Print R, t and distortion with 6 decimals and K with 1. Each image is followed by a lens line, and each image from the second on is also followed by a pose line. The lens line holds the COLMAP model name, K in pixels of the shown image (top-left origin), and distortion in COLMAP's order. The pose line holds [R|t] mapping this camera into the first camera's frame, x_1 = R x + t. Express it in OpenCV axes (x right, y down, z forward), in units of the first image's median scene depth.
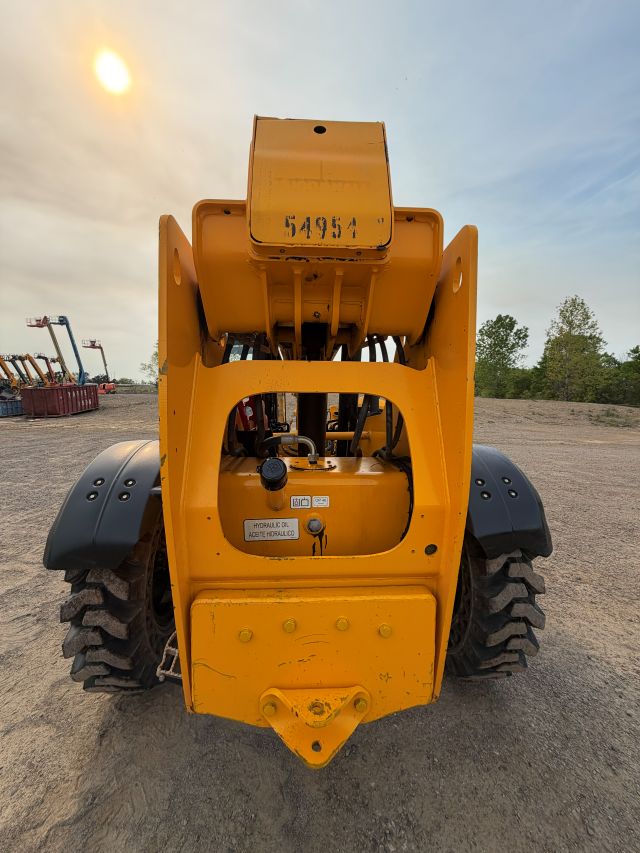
lens RADIAL K [[340.6, 0, 319.7], [0, 340.6, 422.2], [0, 0, 1]] dist [-0.000402, 0.000295]
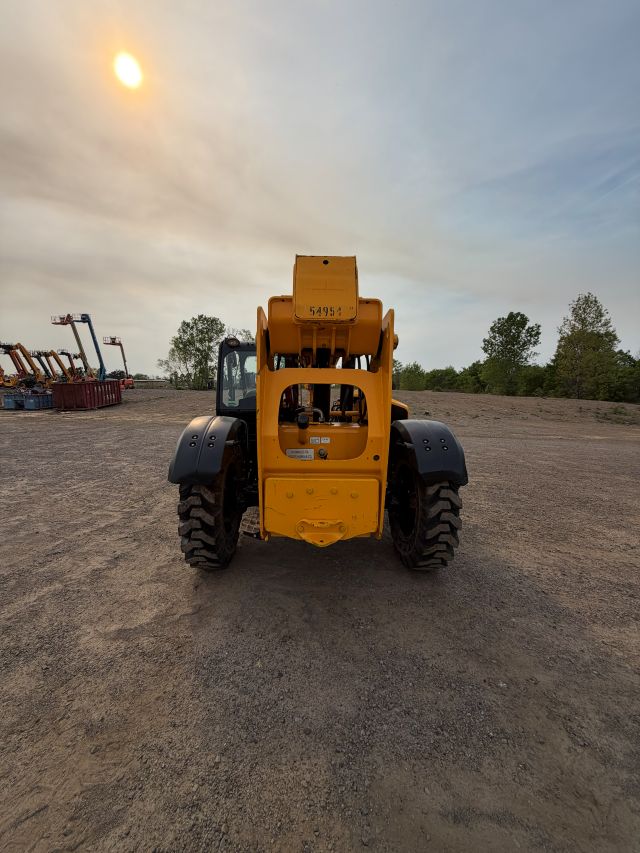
lens RADIAL K [[340.6, 0, 319.8], [0, 340.6, 422.4], [0, 0, 1]] dist [-0.000402, 0.000295]
pose [[0.999419, 0.009014, -0.032884, 0.024561], [-0.008667, 0.999905, 0.010682, 0.079422], [0.032977, -0.010391, 0.999402, -0.678127]]
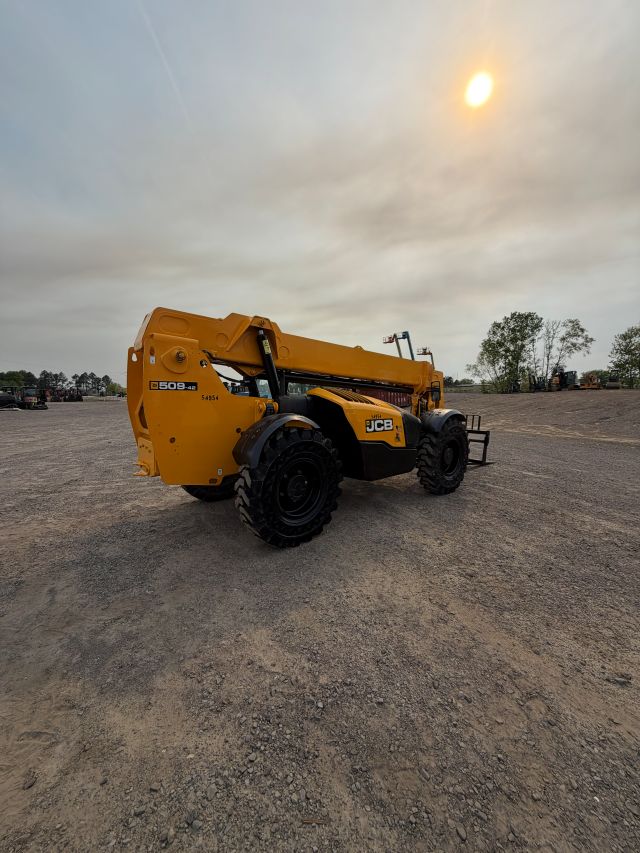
lens RADIAL K [[340.6, 0, 320.8], [0, 340.6, 421.7], [0, 0, 1]] dist [-0.000402, 0.000295]
pose [[0.601317, 0.059423, -0.796798, 2.444597], [-0.059516, 0.997791, 0.029498, 0.052574], [0.796791, 0.029684, 0.603526, 0.156040]]
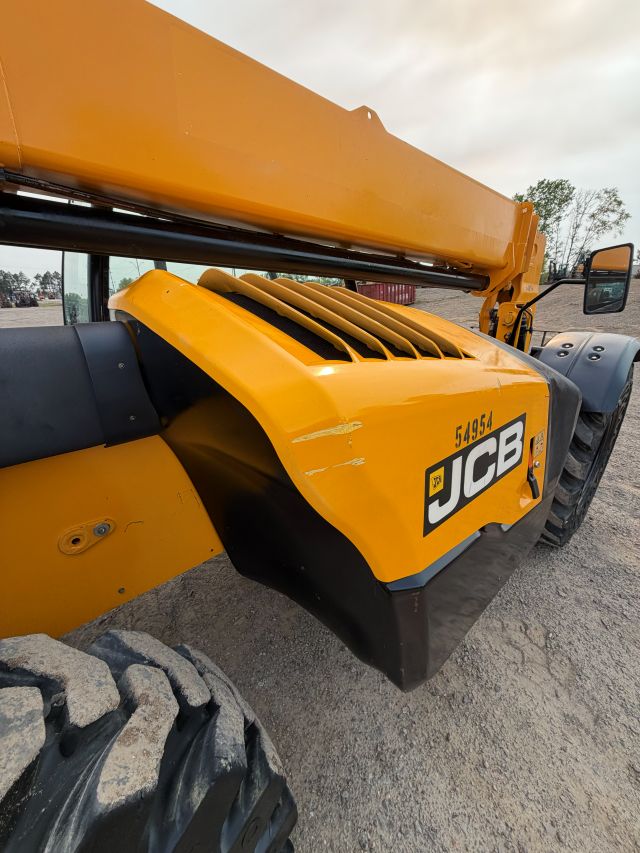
lens RADIAL K [[340.6, 0, 321.2], [0, 340.6, 423.1], [0, 0, 1]] dist [-0.000402, 0.000295]
pose [[0.620047, 0.266545, -0.737899, 0.816016], [-0.037006, 0.949410, 0.311852, -0.087848], [0.783691, -0.166056, 0.598543, 1.629071]]
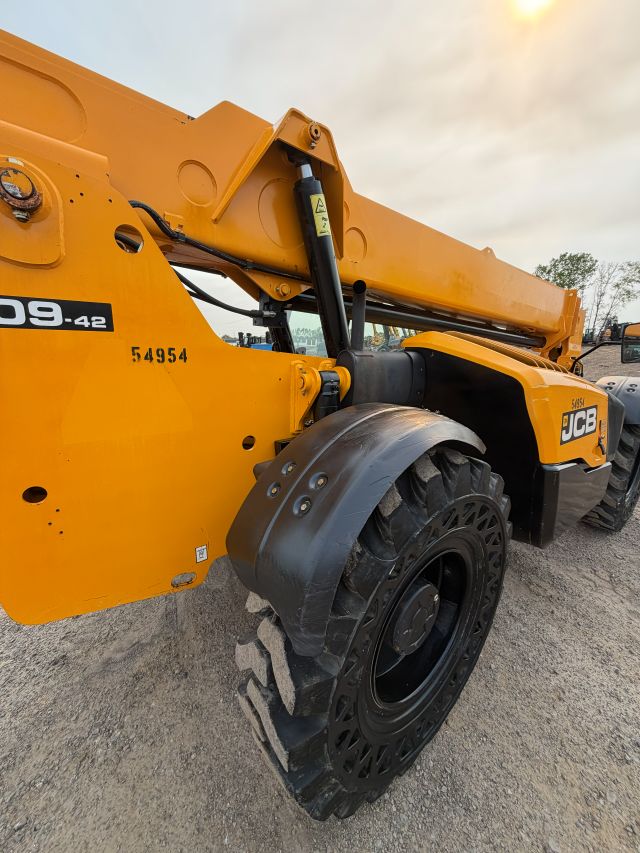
lens RADIAL K [[340.6, 0, 320.8], [0, 340.6, 422.9], [0, 0, 1]] dist [-0.000402, 0.000295]
pose [[0.559719, 0.183383, -0.808137, 1.027525], [-0.071948, 0.982278, 0.173069, -0.003117], [0.825553, -0.038726, 0.562994, 0.790418]]
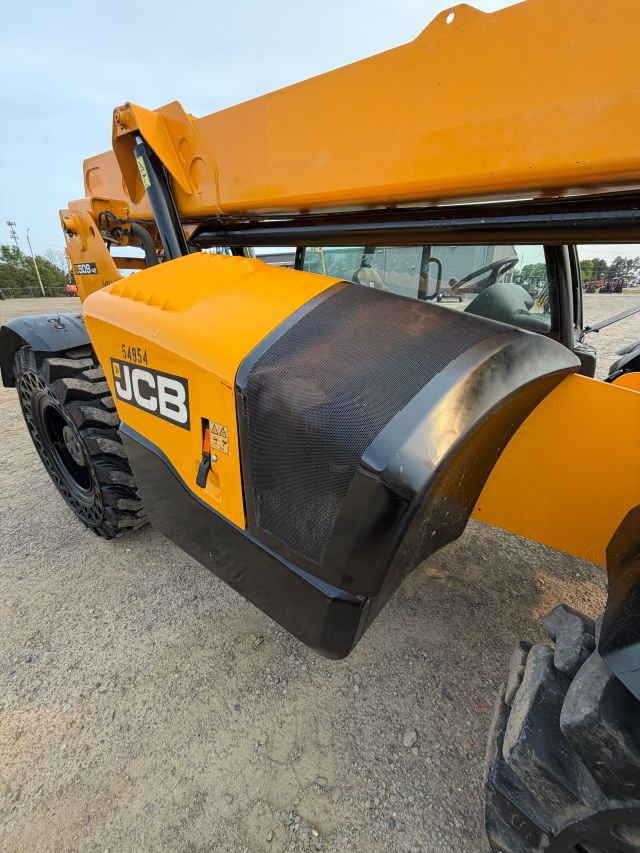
lens RADIAL K [[340.6, 0, 320.5], [0, 340.6, 422.6], [0, 0, 1]] dist [-0.000402, 0.000295]
pose [[-0.655557, 0.279372, -0.701567, 0.878840], [-0.055224, 0.908824, 0.413507, -0.122682], [0.753124, 0.309821, -0.580358, 2.849441]]
